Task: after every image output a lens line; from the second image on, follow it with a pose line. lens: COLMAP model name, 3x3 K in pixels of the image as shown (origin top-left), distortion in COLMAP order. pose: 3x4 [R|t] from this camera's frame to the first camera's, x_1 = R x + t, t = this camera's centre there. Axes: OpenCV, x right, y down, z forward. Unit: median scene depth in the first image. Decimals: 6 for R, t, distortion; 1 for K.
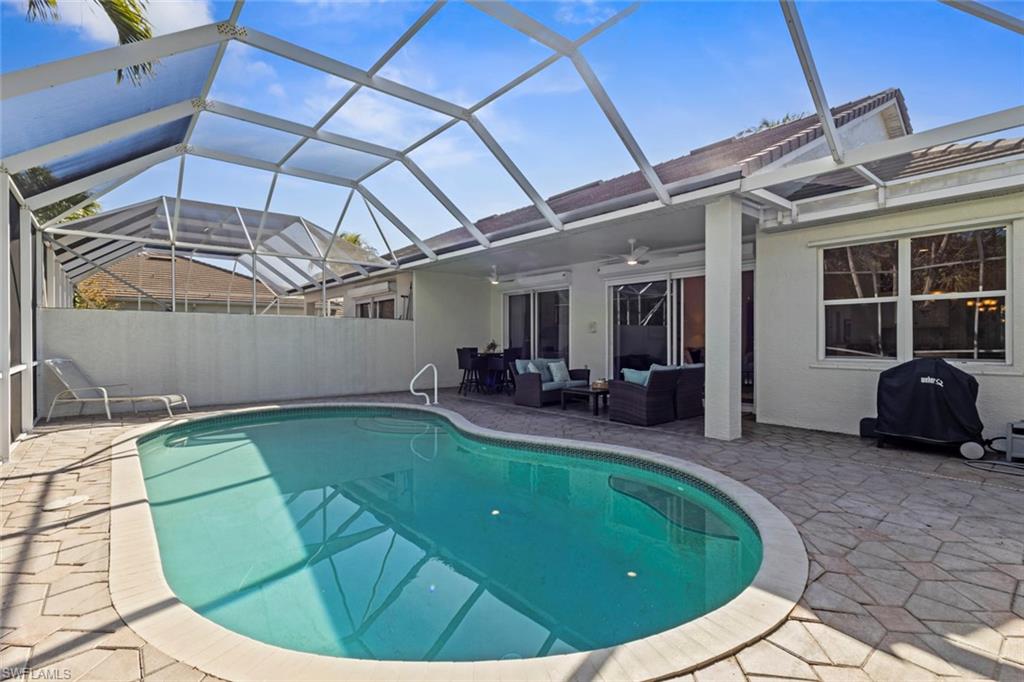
lens RADIAL K [[475.4, 0, 508.0], [0, 475.4, 339.5], [0, 0, 1]] dist [-0.004815, 0.005312]
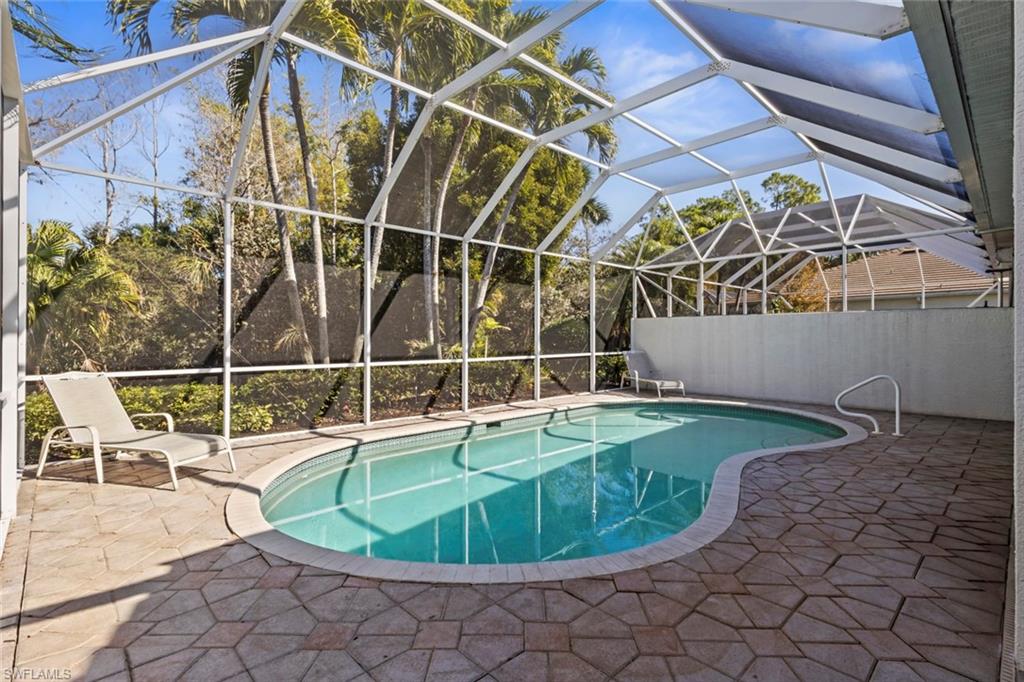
lens RADIAL K [[475.4, 0, 506.1], [0, 475.4, 337.4], [0, 0, 1]] dist [-0.004815, 0.005312]
pose [[0.057331, 0.002557, -0.998352, 0.598740], [0.000887, 0.999996, 0.002613, -0.006621], [0.998355, -0.001035, 0.057329, 0.500920]]
